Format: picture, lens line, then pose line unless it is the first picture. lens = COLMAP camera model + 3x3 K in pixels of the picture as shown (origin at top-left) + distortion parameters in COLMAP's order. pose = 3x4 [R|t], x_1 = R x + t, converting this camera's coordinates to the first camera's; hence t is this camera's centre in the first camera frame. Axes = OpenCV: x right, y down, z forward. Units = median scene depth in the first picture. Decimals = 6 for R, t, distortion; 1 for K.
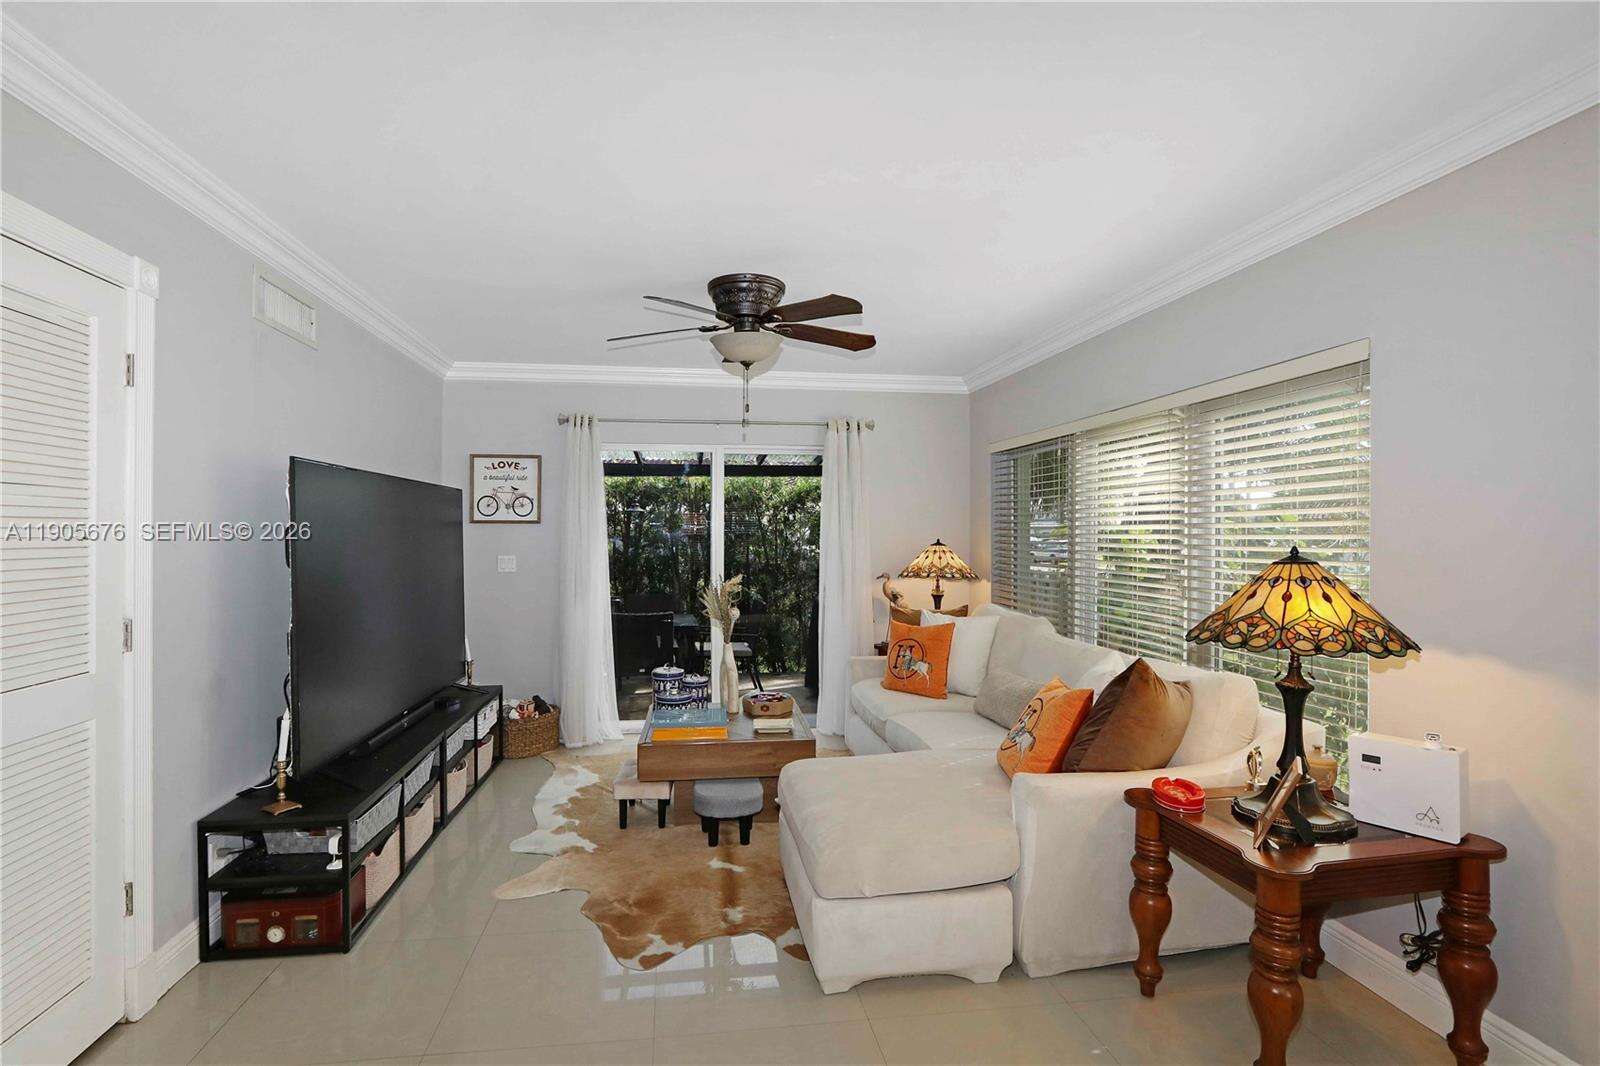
lens RADIAL K [[751.6, 0, 762.0], [0, 751.6, 540.3], [0, 0, 1]] dist [-0.001976, -0.000189]
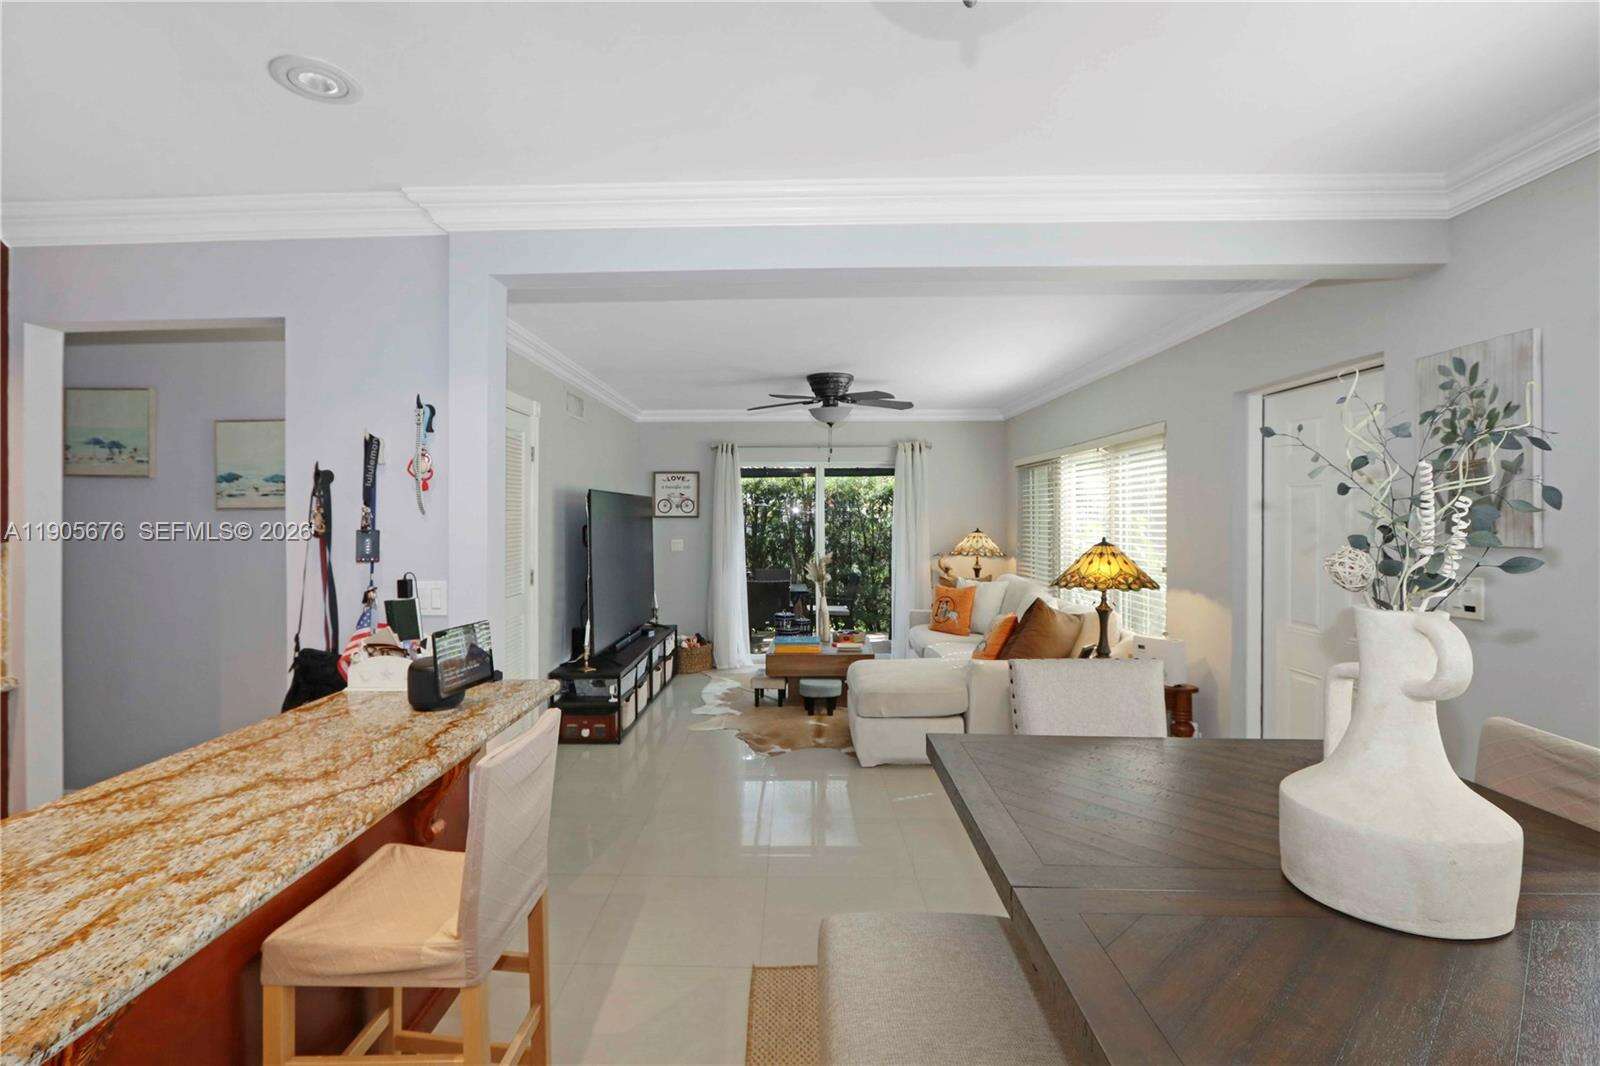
lens RADIAL K [[713.6, 0, 776.0], [0, 713.6, 520.4], [0, 0, 1]] dist [-0.001498, 0.000058]
pose [[0.989764, -0.002845, -0.142683, 0.065178], [0.002253, 0.999988, -0.004312, -0.013219], [0.142693, 0.003947, 0.989759, -0.440563]]
